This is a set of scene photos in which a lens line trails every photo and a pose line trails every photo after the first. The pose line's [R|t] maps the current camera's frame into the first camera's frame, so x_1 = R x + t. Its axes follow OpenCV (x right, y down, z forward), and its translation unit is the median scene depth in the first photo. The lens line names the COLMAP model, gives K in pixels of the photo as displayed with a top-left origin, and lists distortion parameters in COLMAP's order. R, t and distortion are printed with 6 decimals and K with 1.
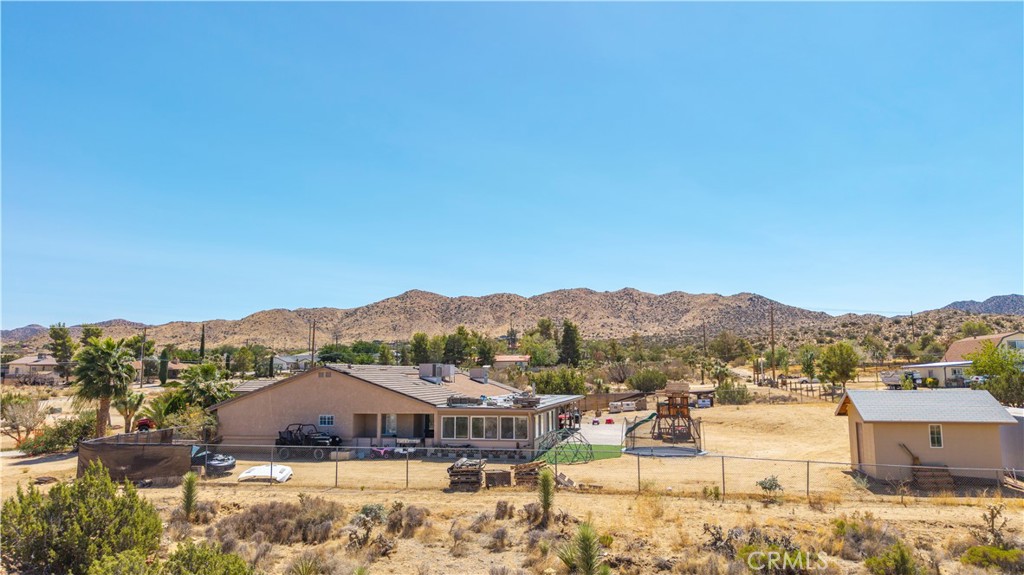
lens RADIAL K [[681.9, 0, 515.3], [0, 681.9, 293.0], [0, 0, 1]] dist [0.036477, -0.037592]
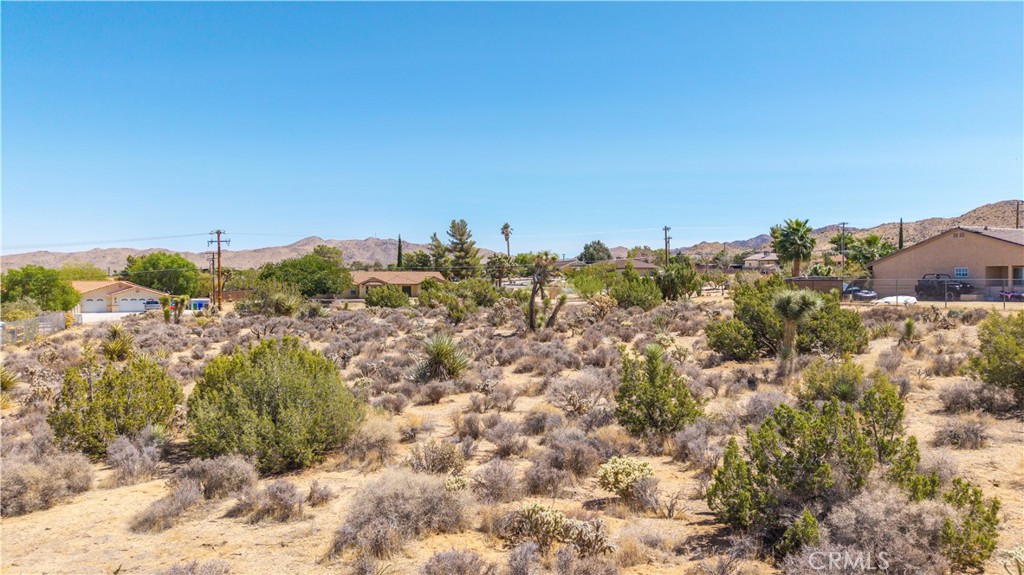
lens RADIAL K [[681.9, 0, 515.2], [0, 681.9, 289.5], [0, 0, 1]] dist [0.036477, -0.037592]
pose [[0.574770, 0.013405, -0.818205, 0.070143], [0.096668, 0.991753, 0.084155, 0.009765], [0.812585, -0.127464, 0.568734, -0.088941]]
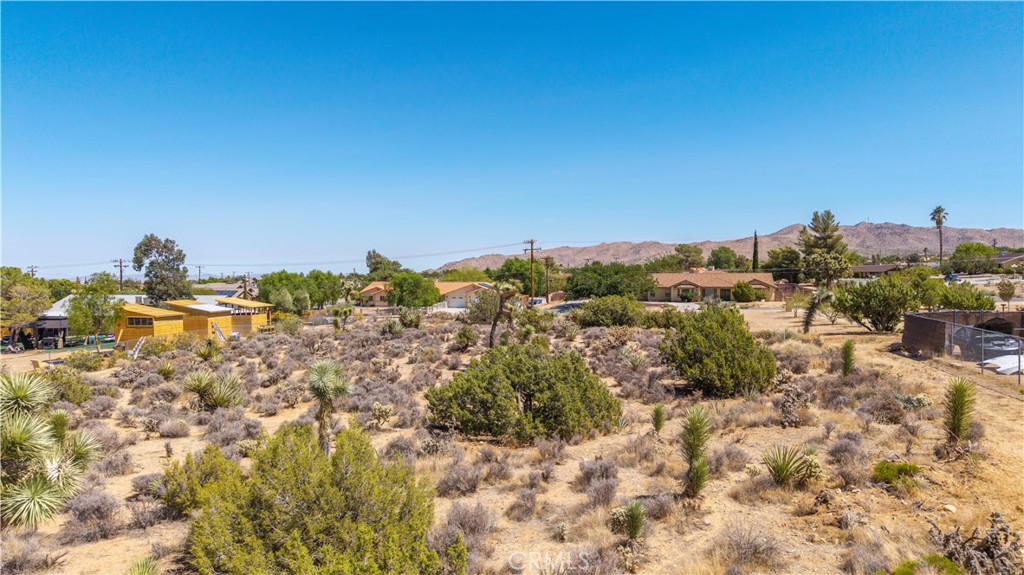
lens RADIAL K [[681.9, 0, 510.7], [0, 681.9, 287.4], [0, 0, 1]] dist [0.036477, -0.037592]
pose [[-0.071081, 0.027786, -0.997084, 0.109614], [0.121298, 0.992434, 0.019009, 0.016620], [0.990068, -0.119593, -0.073913, 0.093022]]
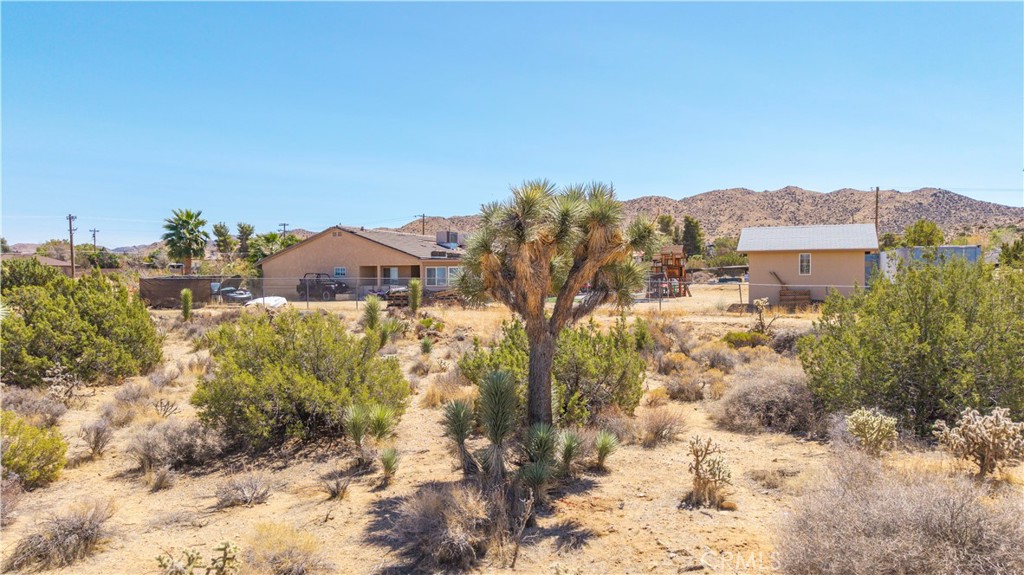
lens RADIAL K [[681.9, 0, 515.7], [0, 681.9, 292.7], [0, 0, 1]] dist [0.036477, -0.037592]
pose [[0.975881, 0.005062, -0.218244, 0.075909], [0.024820, 0.990676, 0.133961, 0.018113], [0.216887, -0.136147, 0.966656, -0.026539]]
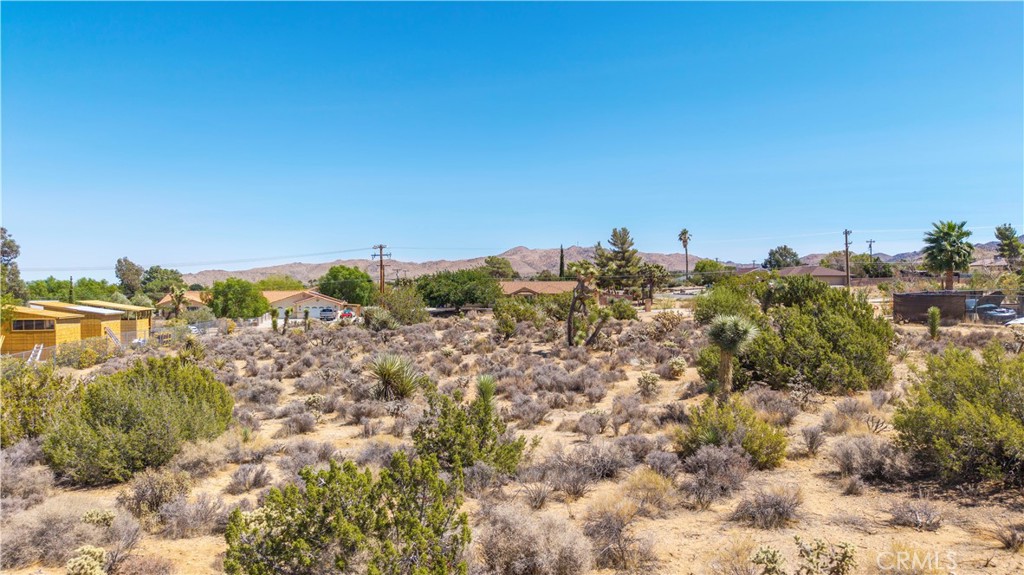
lens RADIAL K [[681.9, 0, 515.6], [0, 681.9, 290.5], [0, 0, 1]] dist [0.036477, -0.037592]
pose [[0.313164, 0.006383, -0.949678, 0.092316], [0.113394, 0.992573, 0.044064, 0.013582], [0.942905, -0.121487, 0.310114, -0.030393]]
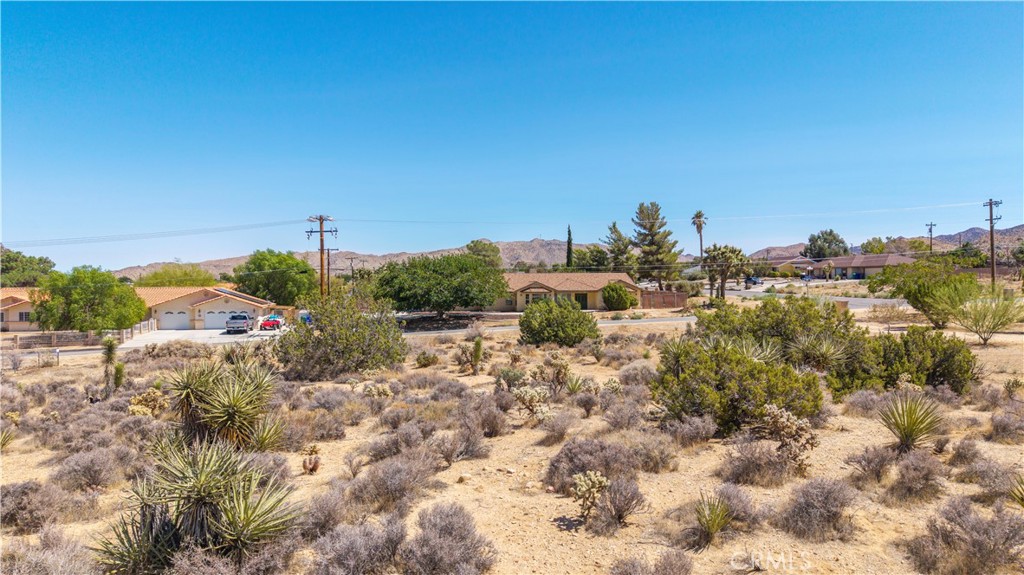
lens RADIAL K [[681.9, 0, 517.1], [0, 681.9, 309.5], [0, 0, 1]] dist [0.036477, -0.037592]
pose [[0.368015, 0.041145, -0.928909, -0.161902], [0.112284, 0.989743, 0.088324, 0.018371], [0.923015, -0.136806, 0.359621, 0.013262]]
